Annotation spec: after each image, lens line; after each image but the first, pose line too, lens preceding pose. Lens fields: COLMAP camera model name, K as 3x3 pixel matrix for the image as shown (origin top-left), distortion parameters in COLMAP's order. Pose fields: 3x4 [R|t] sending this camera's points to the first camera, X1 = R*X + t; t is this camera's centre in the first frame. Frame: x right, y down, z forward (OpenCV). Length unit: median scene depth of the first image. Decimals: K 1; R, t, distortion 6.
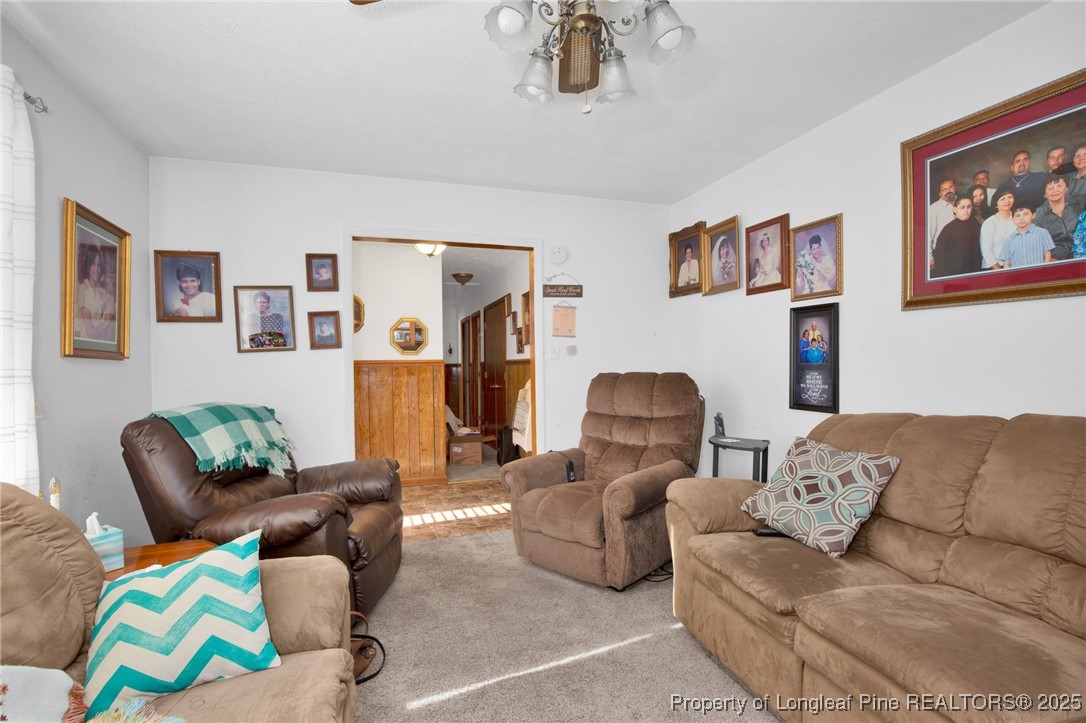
lens RADIAL K [[533.3, 0, 542.8], [0, 533.3, 362.7], [0, 0, 1]] dist [-0.001977, -0.000229]
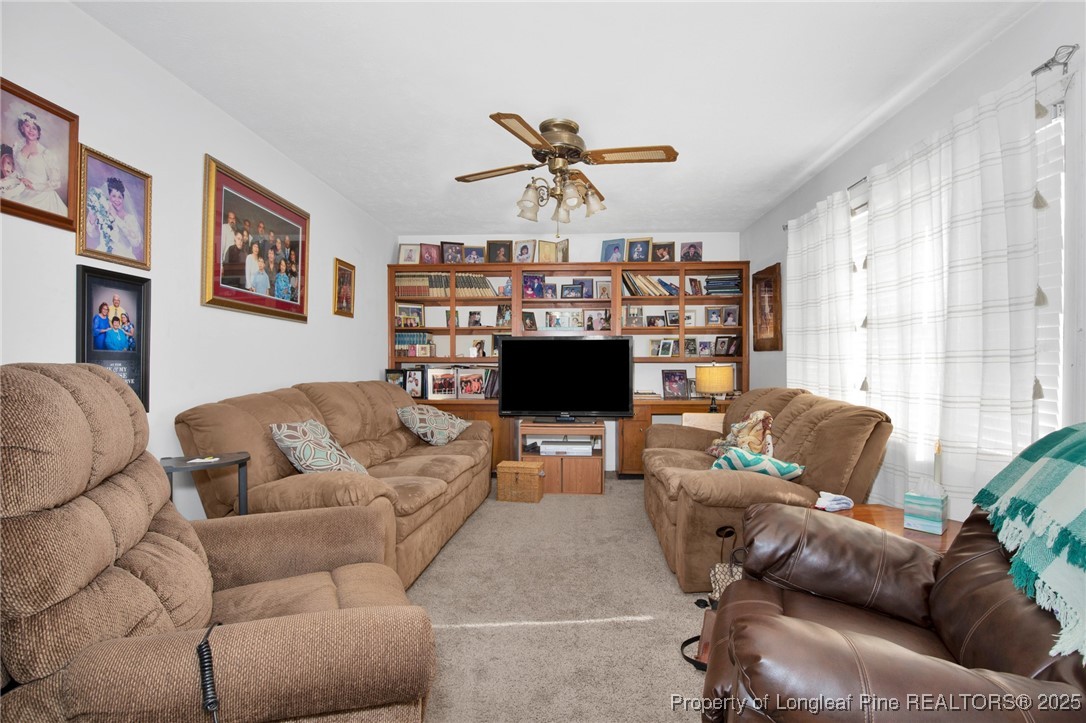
lens RADIAL K [[533.3, 0, 541.7], [0, 533.3, 358.6], [0, 0, 1]] dist [-0.001977, -0.000229]
pose [[-0.931663, 0.005912, 0.363275, -0.321060], [0.001415, 0.999919, -0.012644, 0.023295], [-0.363320, -0.011266, -0.931596, 1.525687]]
